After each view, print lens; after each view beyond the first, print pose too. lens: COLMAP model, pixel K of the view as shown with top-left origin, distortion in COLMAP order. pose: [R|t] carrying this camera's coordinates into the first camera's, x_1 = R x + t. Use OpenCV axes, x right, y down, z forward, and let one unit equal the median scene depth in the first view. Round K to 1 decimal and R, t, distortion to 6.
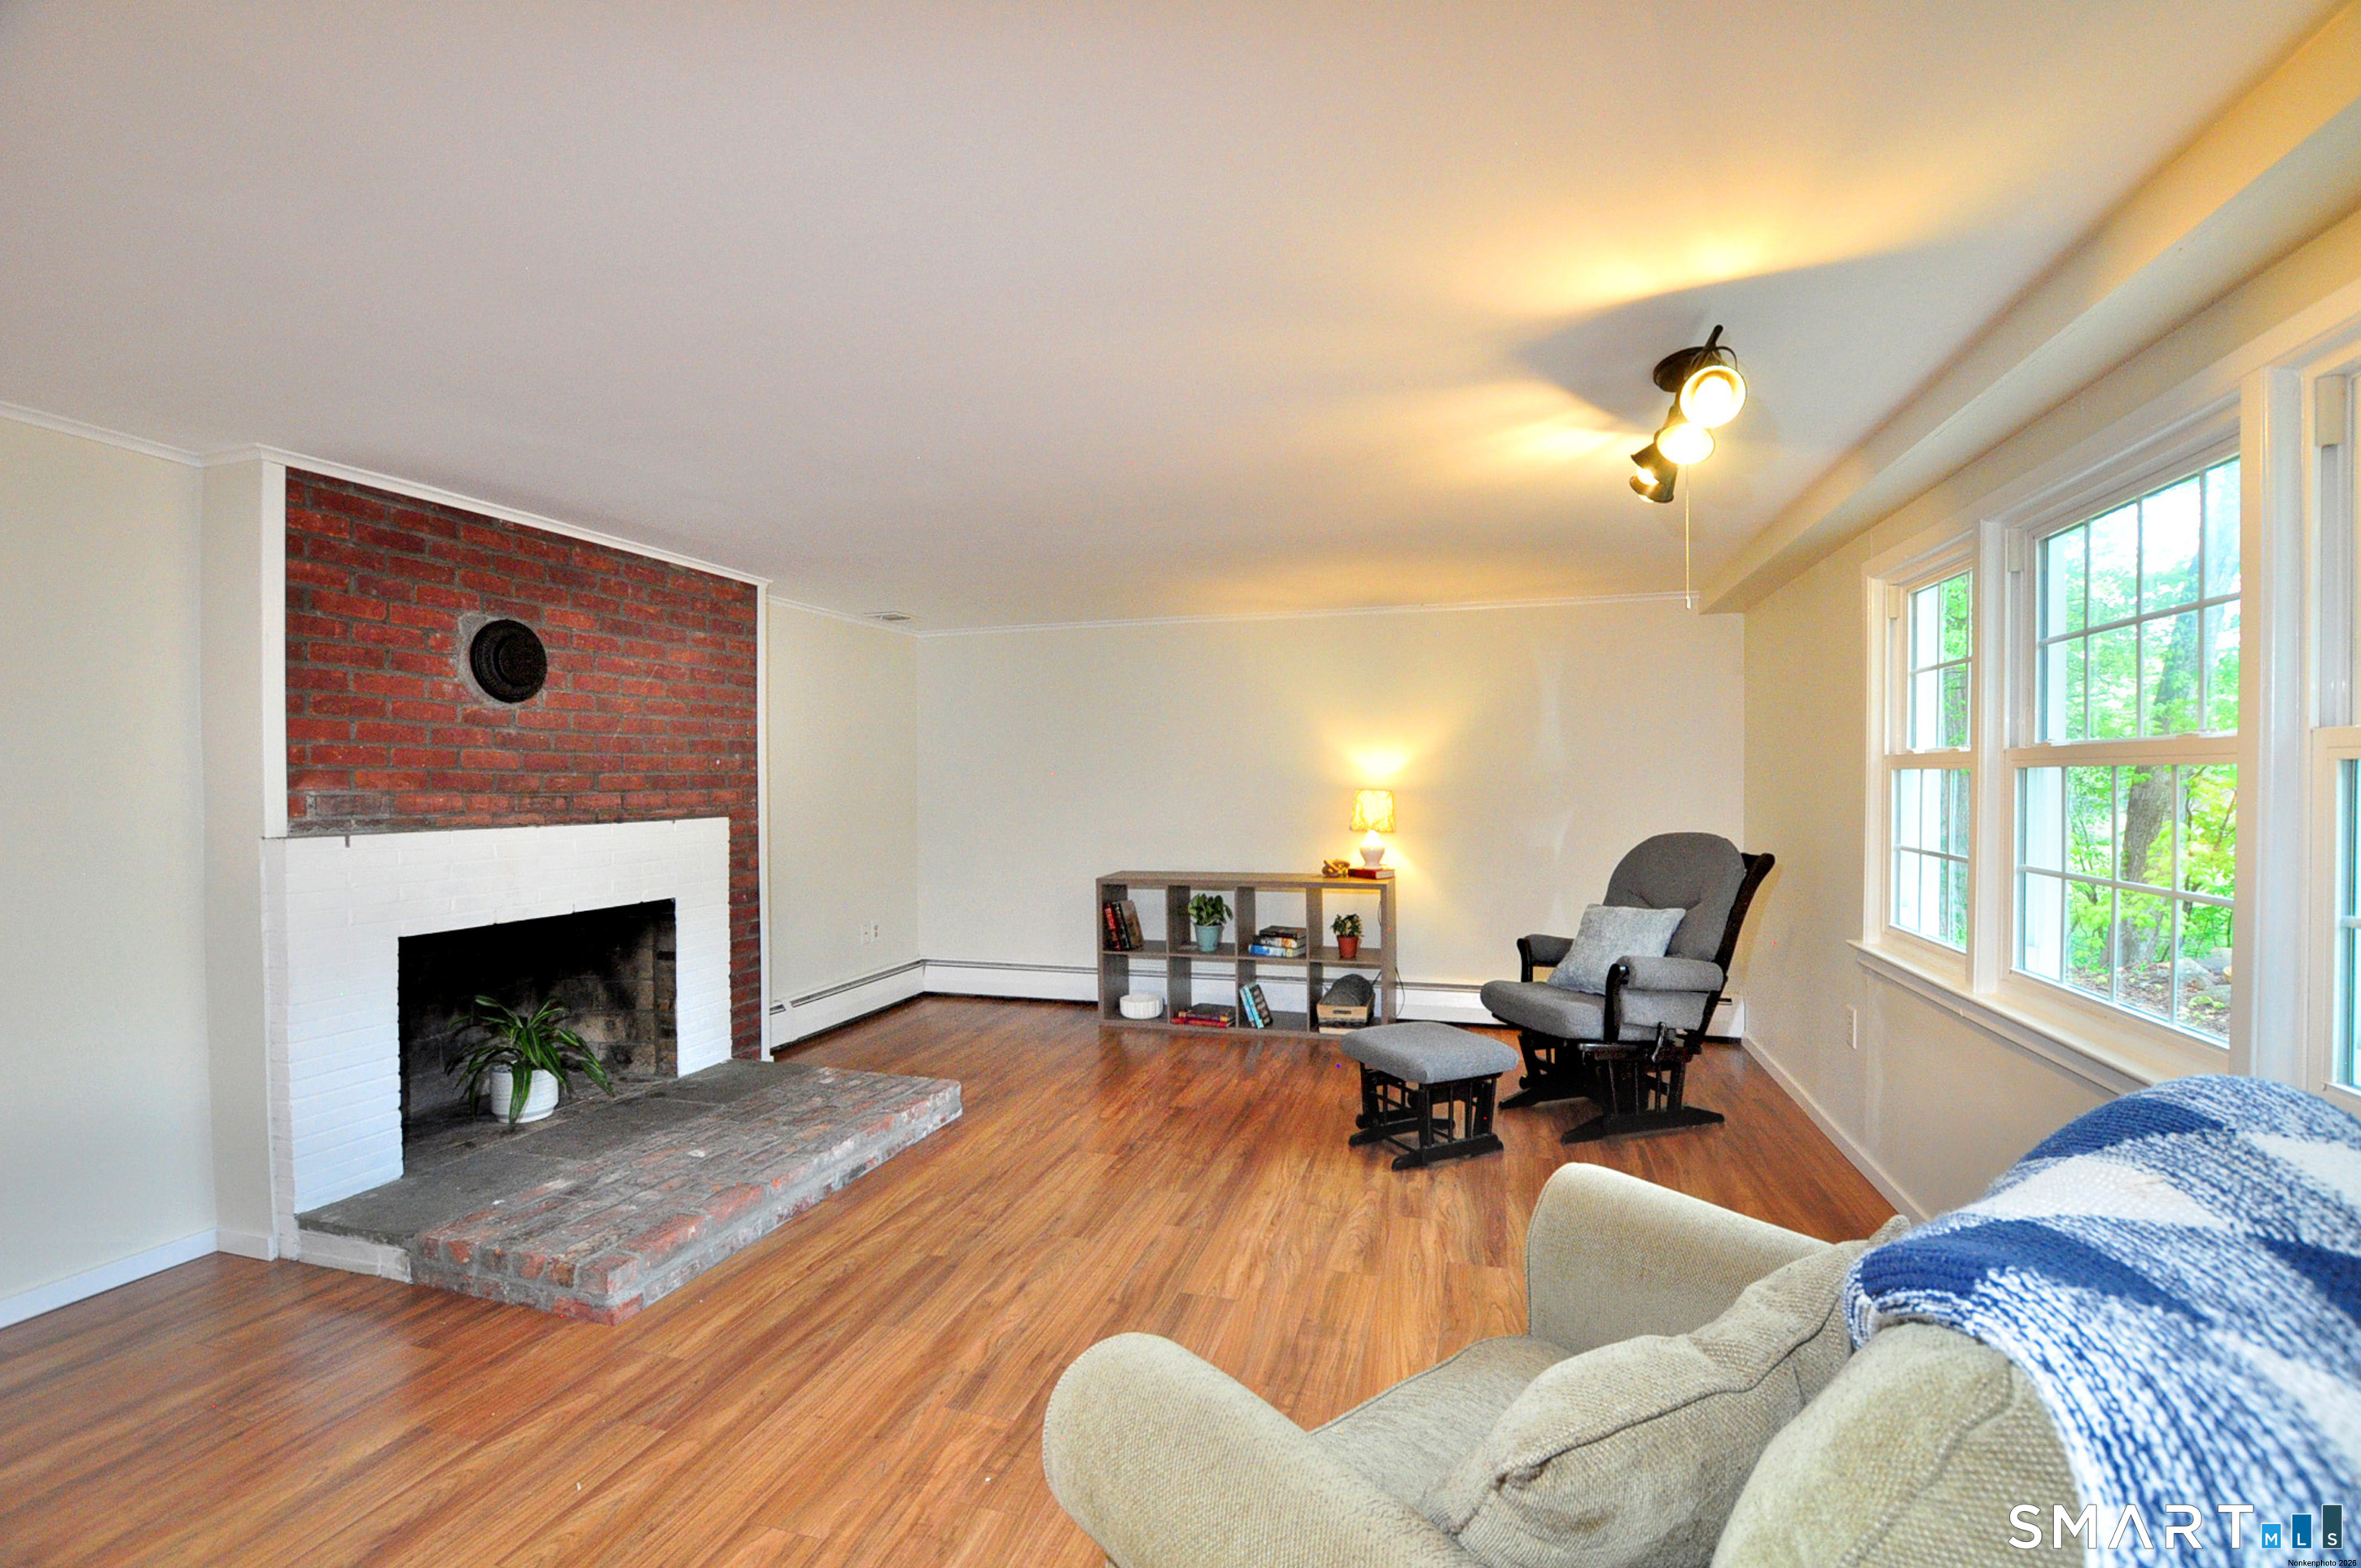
lens RADIAL K [[1035.1, 0, 1207.2], [0, 1035.1, 794.9], [0, 0, 1]] dist [-0.030612, 0.000133]
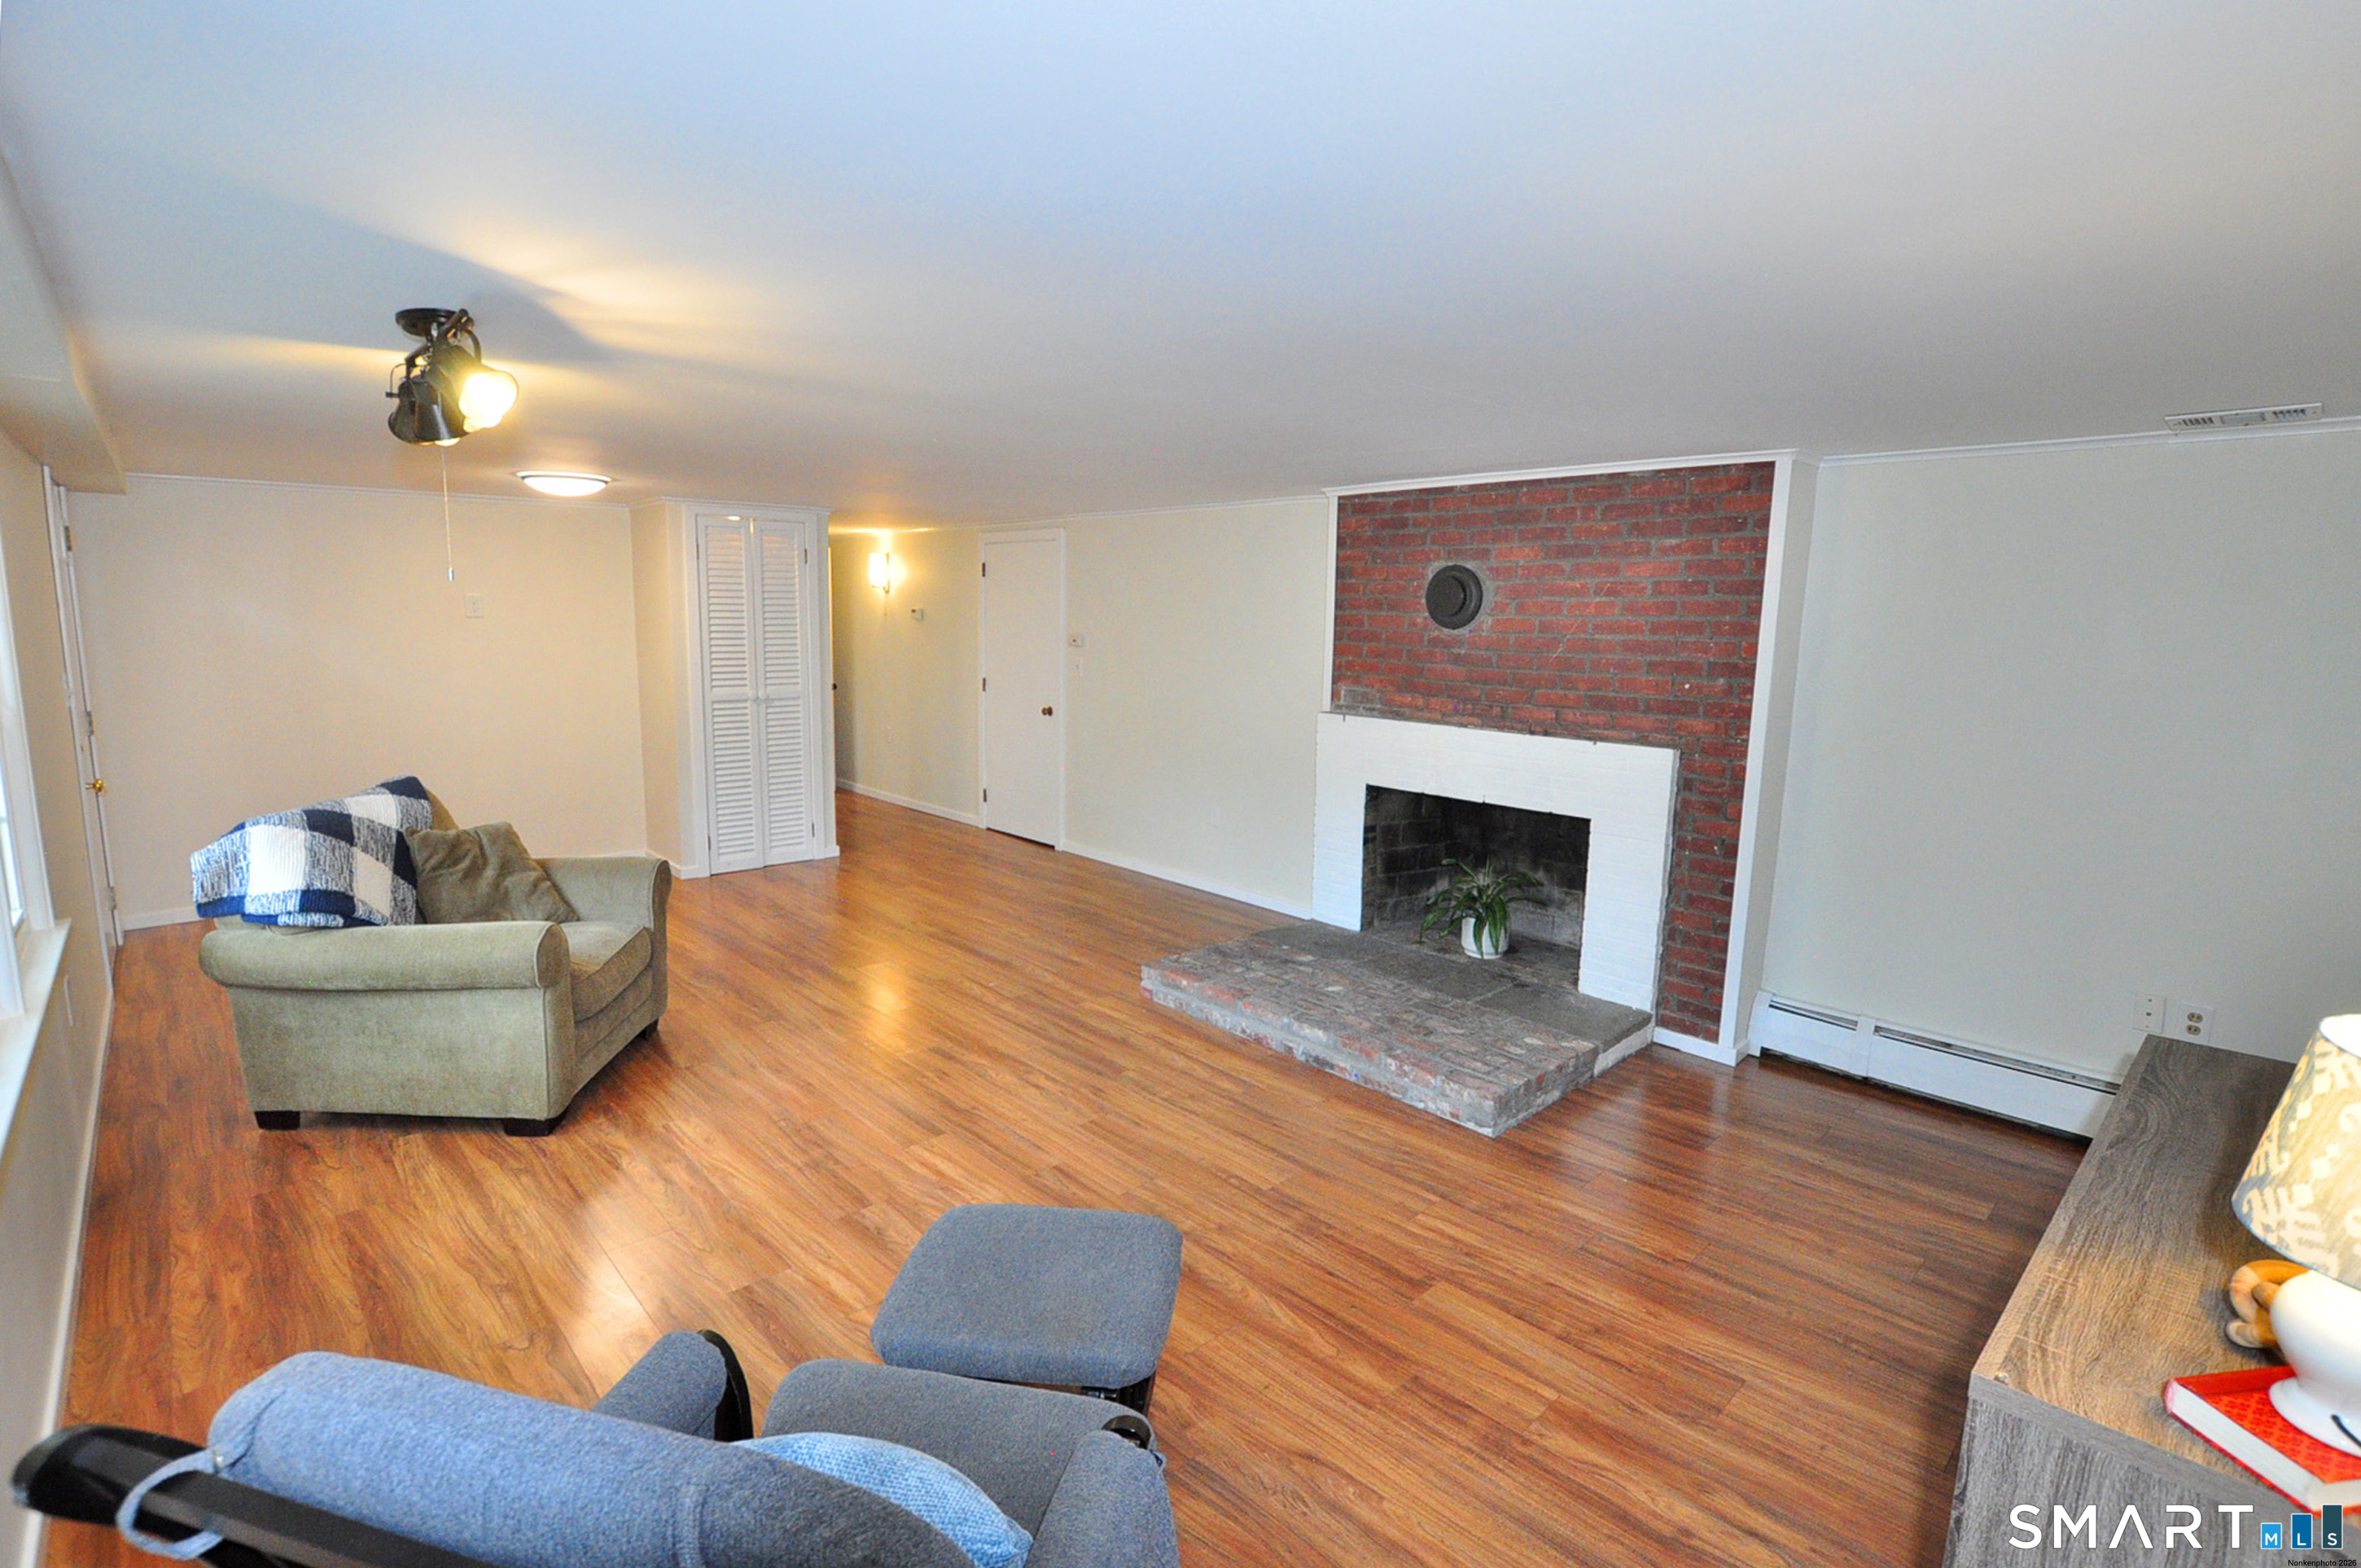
lens RADIAL K [[1035.1, 0, 1207.2], [0, 1035.1, 794.9], [0, 0, 1]] dist [-0.030612, 0.000133]
pose [[-0.483950, 0.146255, -0.862787, 0.623855], [-0.028762, 0.982744, 0.182723, -0.113595], [0.874623, 0.113245, -0.471392, 1.359410]]
